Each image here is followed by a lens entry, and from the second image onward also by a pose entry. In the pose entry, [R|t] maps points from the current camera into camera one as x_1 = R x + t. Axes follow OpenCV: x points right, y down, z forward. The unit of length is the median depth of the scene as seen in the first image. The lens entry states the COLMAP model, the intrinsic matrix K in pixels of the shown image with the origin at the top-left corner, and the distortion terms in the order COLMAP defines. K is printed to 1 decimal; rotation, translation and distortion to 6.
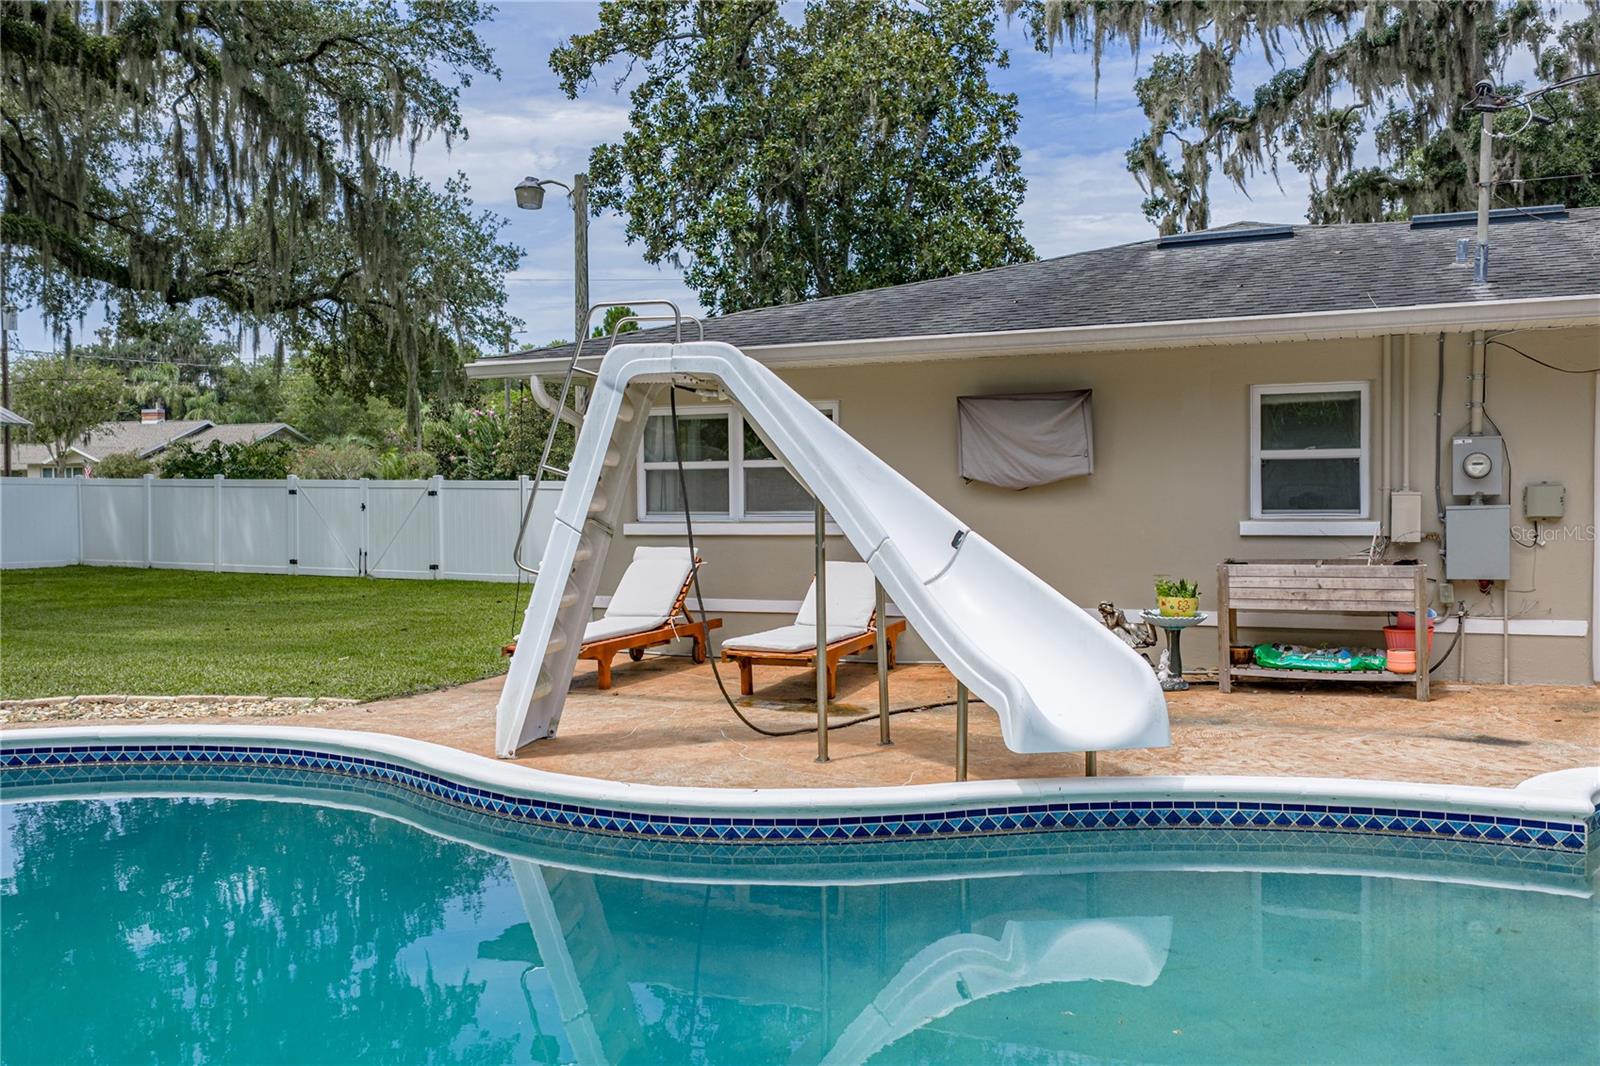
lens RADIAL K [[1343.7, 0, 804.5], [0, 1343.7, 527.3], [0, 0, 1]] dist [0.011929, 0.009740]
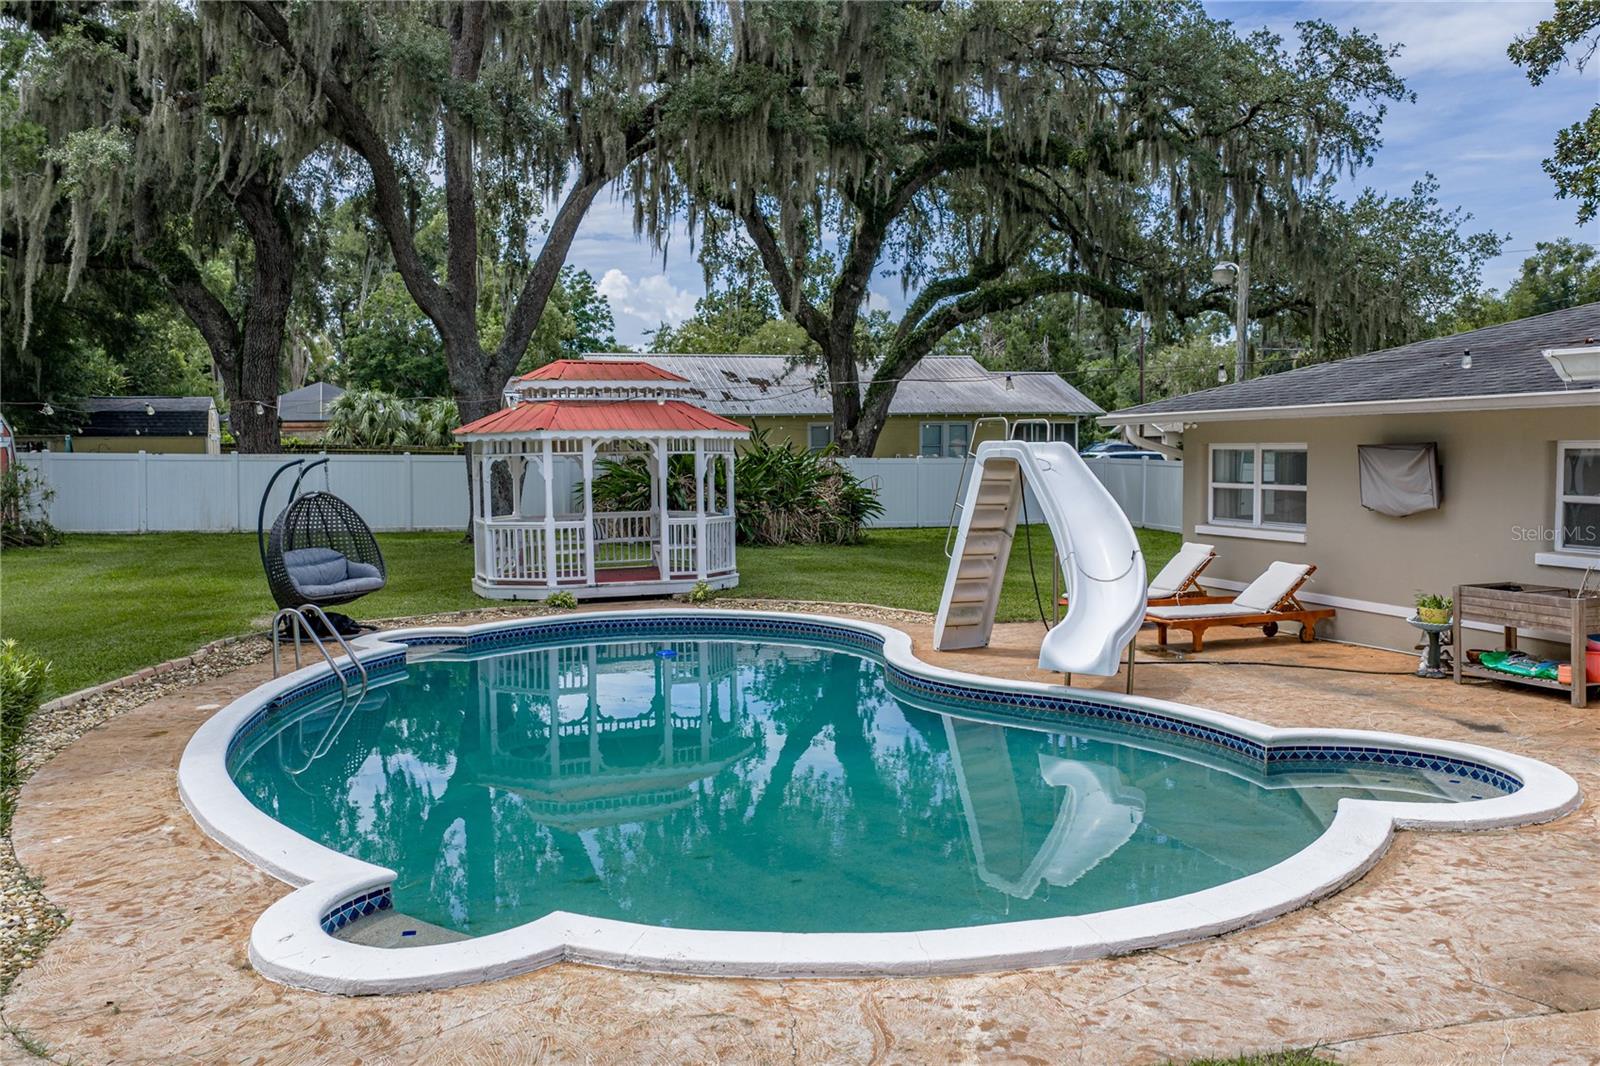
lens RADIAL K [[1325.4, 0, 791.5], [0, 1325.4, 548.7], [0, 0, 1]] dist [0.028215, -0.001486]
pose [[0.651005, 0.061874, -0.756548, 0.754273], [-0.020397, 0.997738, 0.064048, -0.067845], [0.758800, -0.026264, 0.650794, -0.292495]]
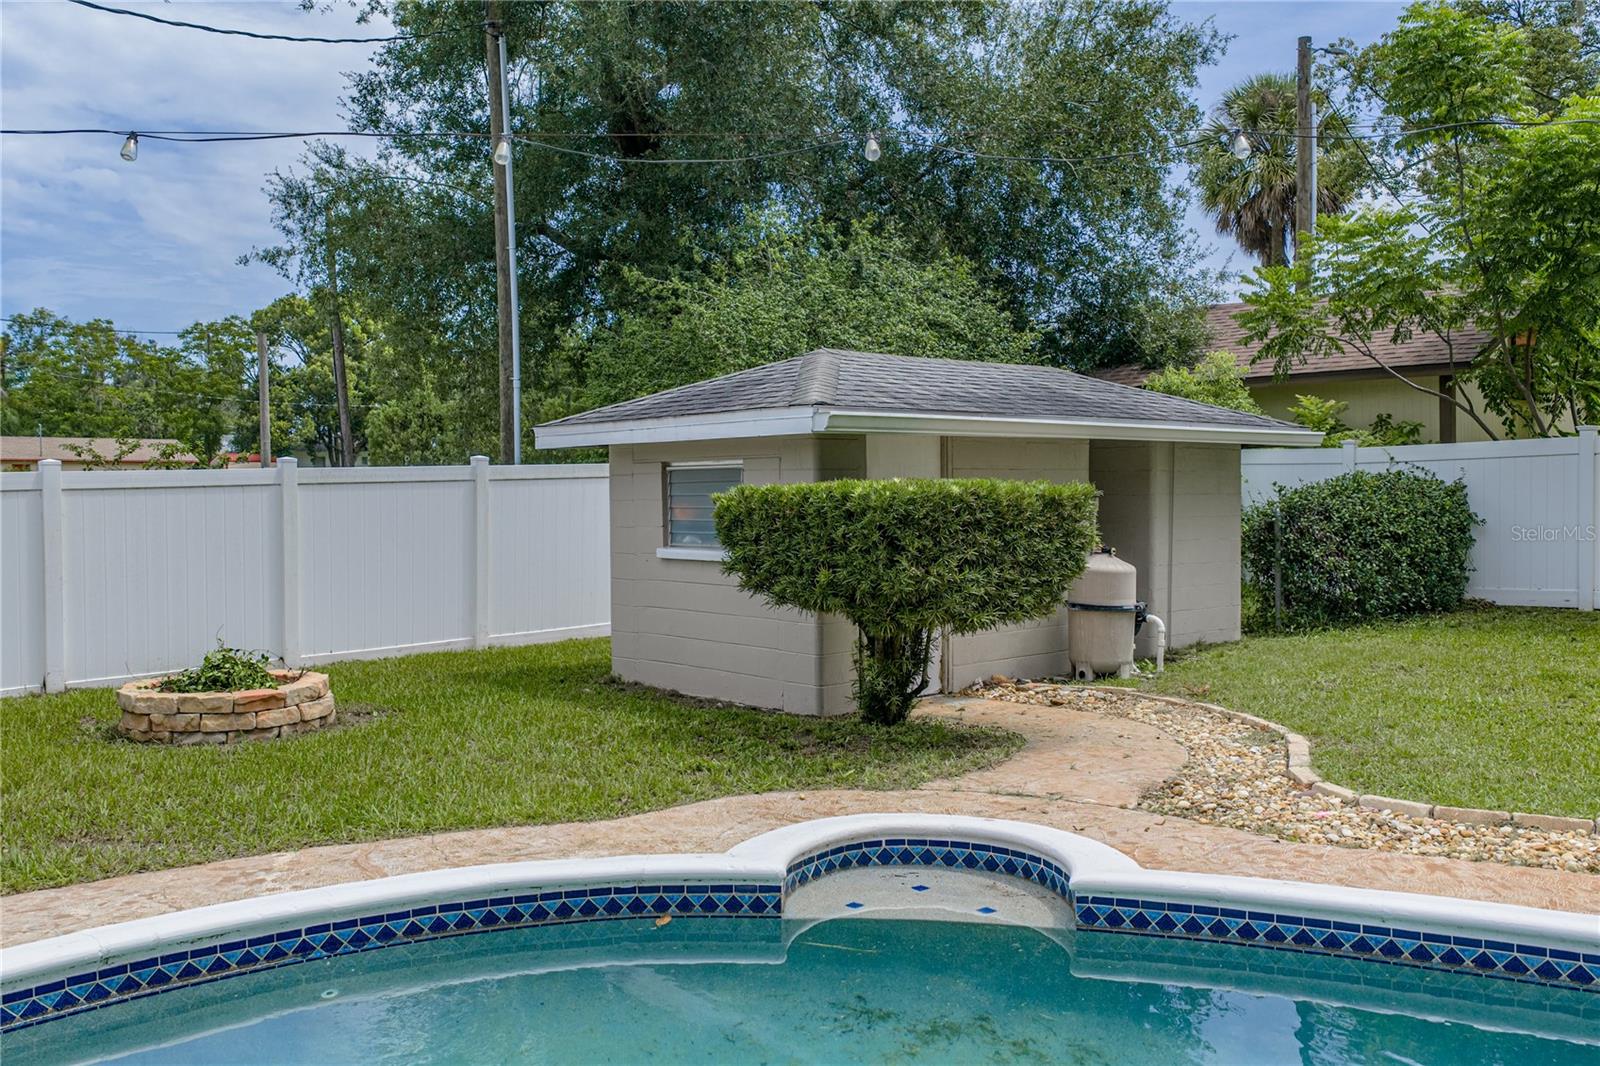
lens RADIAL K [[1343.7, 0, 804.5], [0, 1343.7, 527.3], [0, 0, 1]] dist [0.011929, 0.009740]
pose [[-0.912153, 0.007478, 0.409781, 0.062074], [0.032176, 0.998054, 0.053408, -0.022941], [-0.408585, 0.061902, -0.910619, 0.427102]]
